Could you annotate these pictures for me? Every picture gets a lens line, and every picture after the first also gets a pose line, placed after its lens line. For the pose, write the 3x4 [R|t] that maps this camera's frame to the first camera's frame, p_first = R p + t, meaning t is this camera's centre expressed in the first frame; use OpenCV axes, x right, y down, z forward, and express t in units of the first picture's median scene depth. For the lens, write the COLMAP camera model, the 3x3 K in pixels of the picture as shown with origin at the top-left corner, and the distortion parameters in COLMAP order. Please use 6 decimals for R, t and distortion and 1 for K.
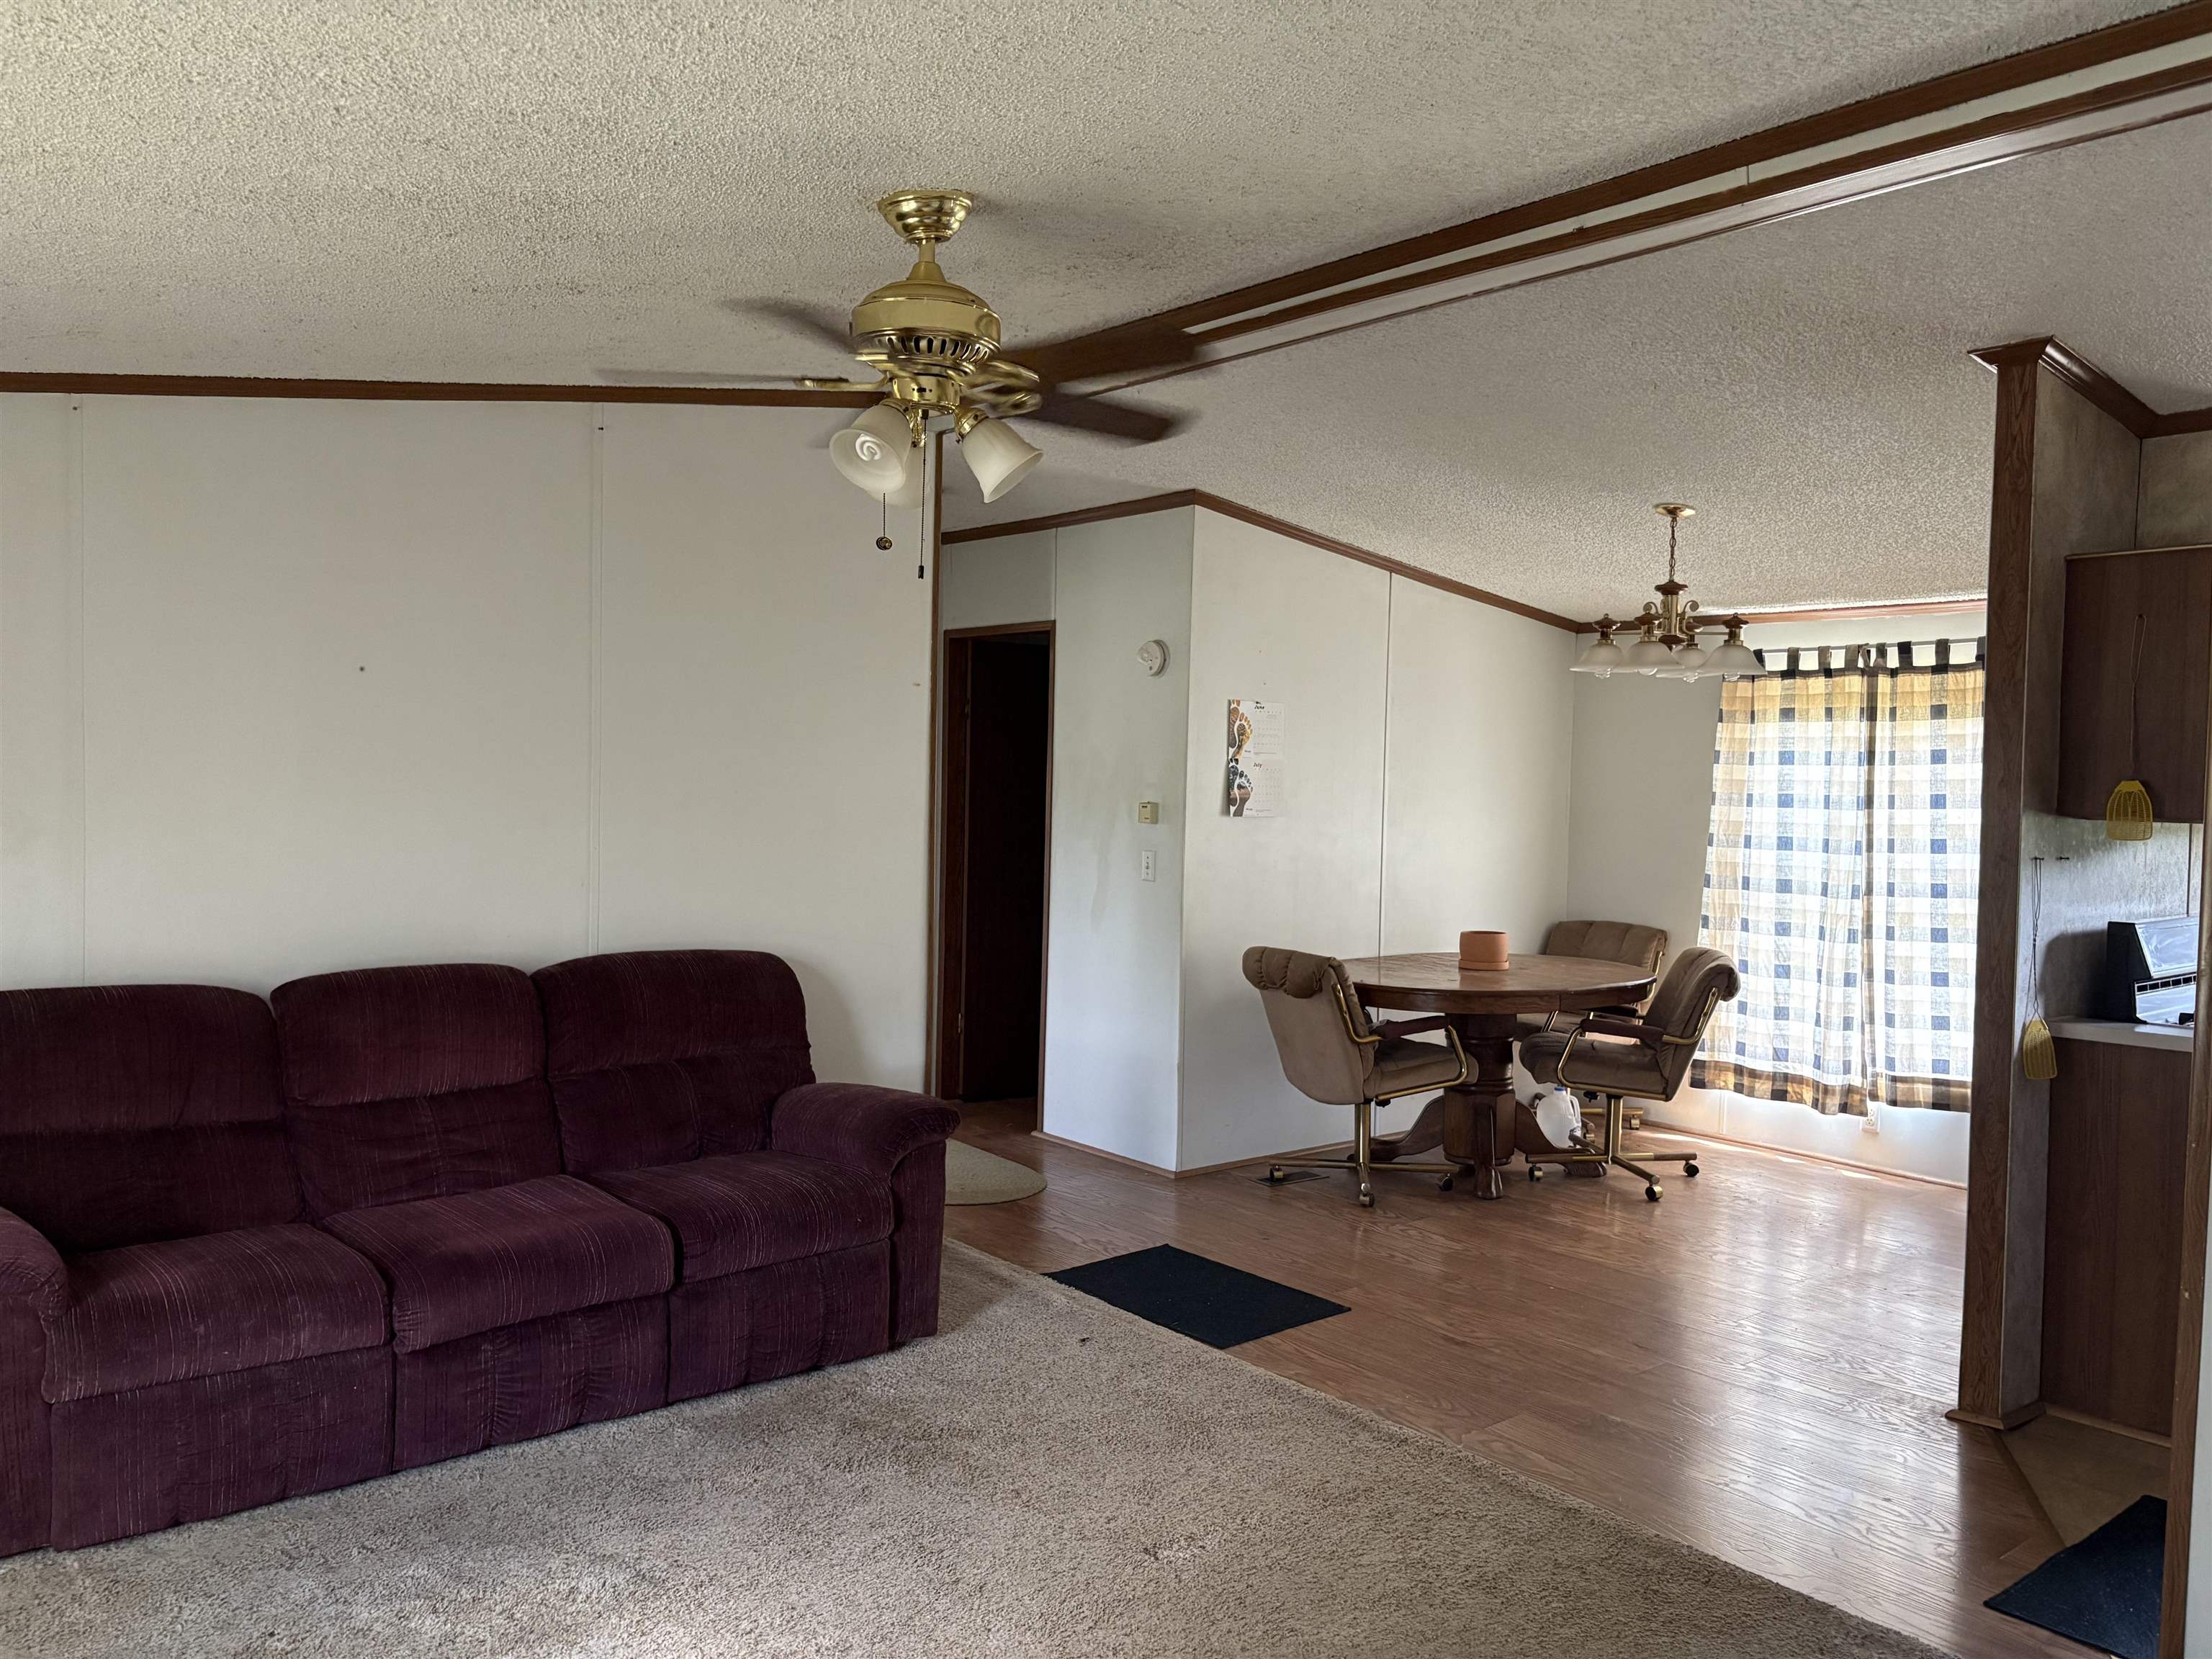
lens RADIAL K [[1658.9, 0, 1105.2], [0, 1658.9, 832.8], [0, 0, 1]] dist [0.007583, 0.002661]
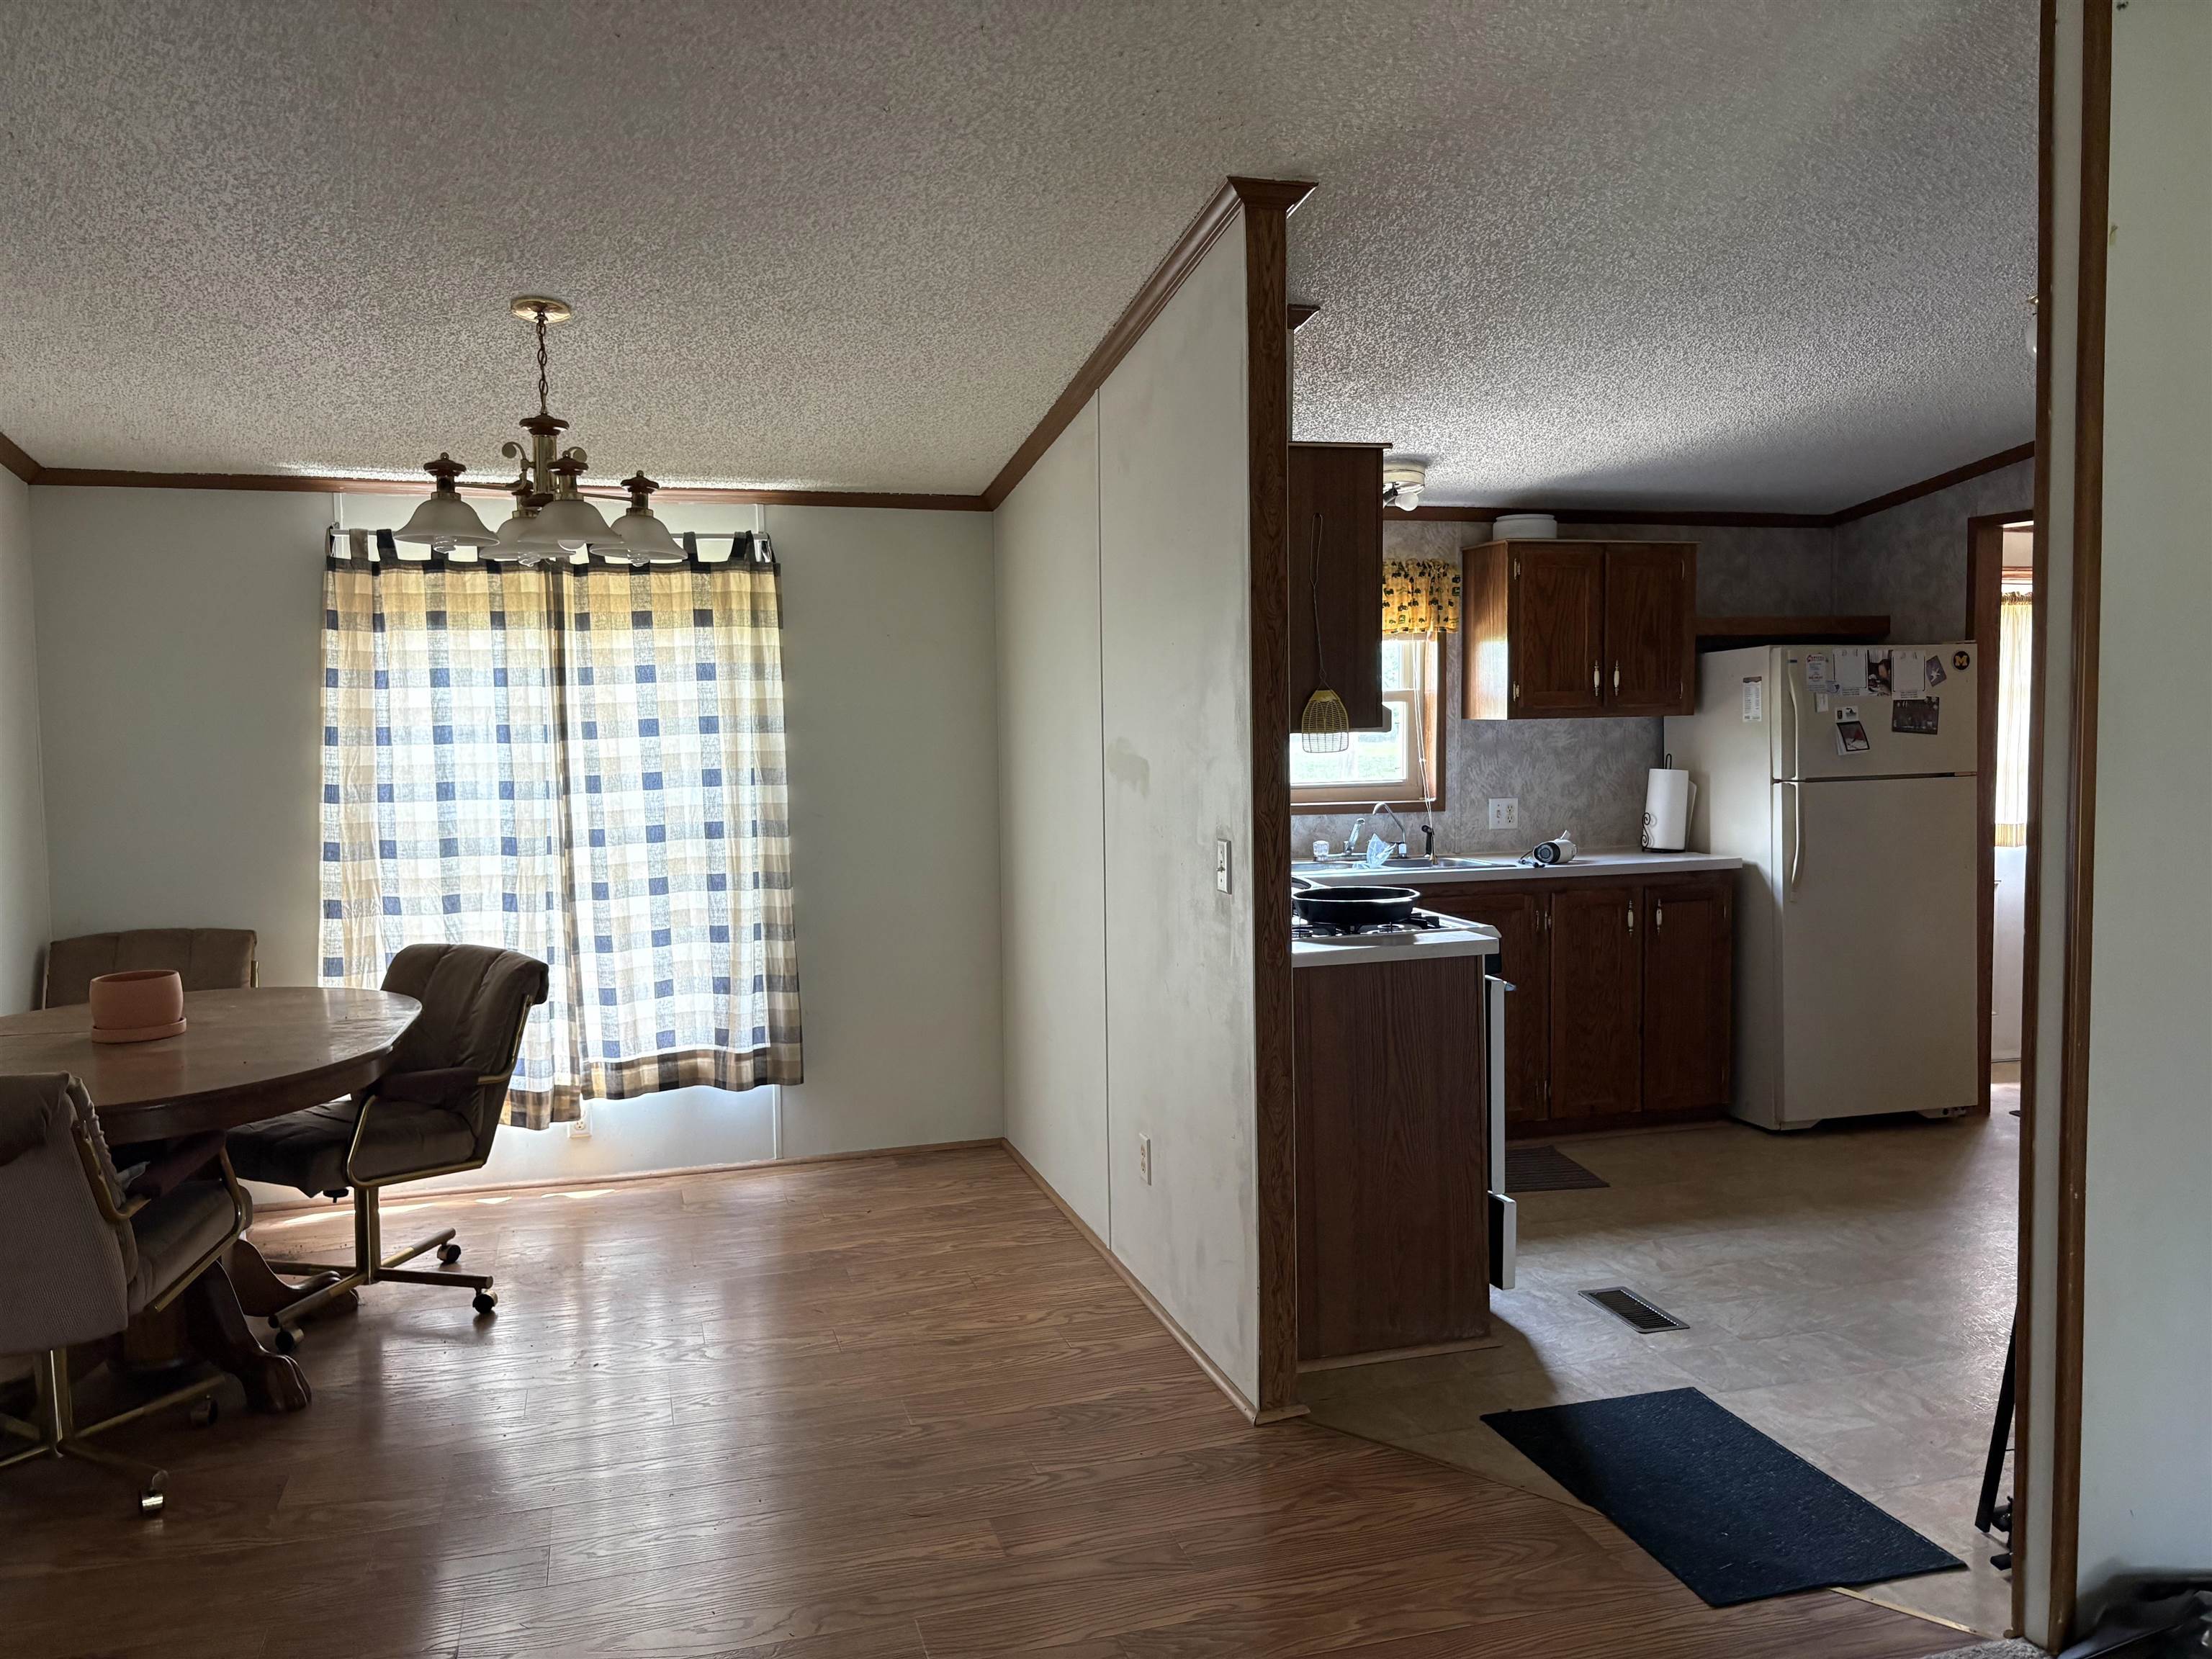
lens RADIAL K [[1658.9, 0, 1106.4], [0, 1658.9, 815.4], [0, 0, 1]] dist [0.007583, 0.002661]
pose [[0.383443, -0.086067, 0.919545, -0.176424], [0.054240, 0.996028, 0.070608, -0.020564], [-0.921970, 0.022802, 0.386589, 0.449484]]
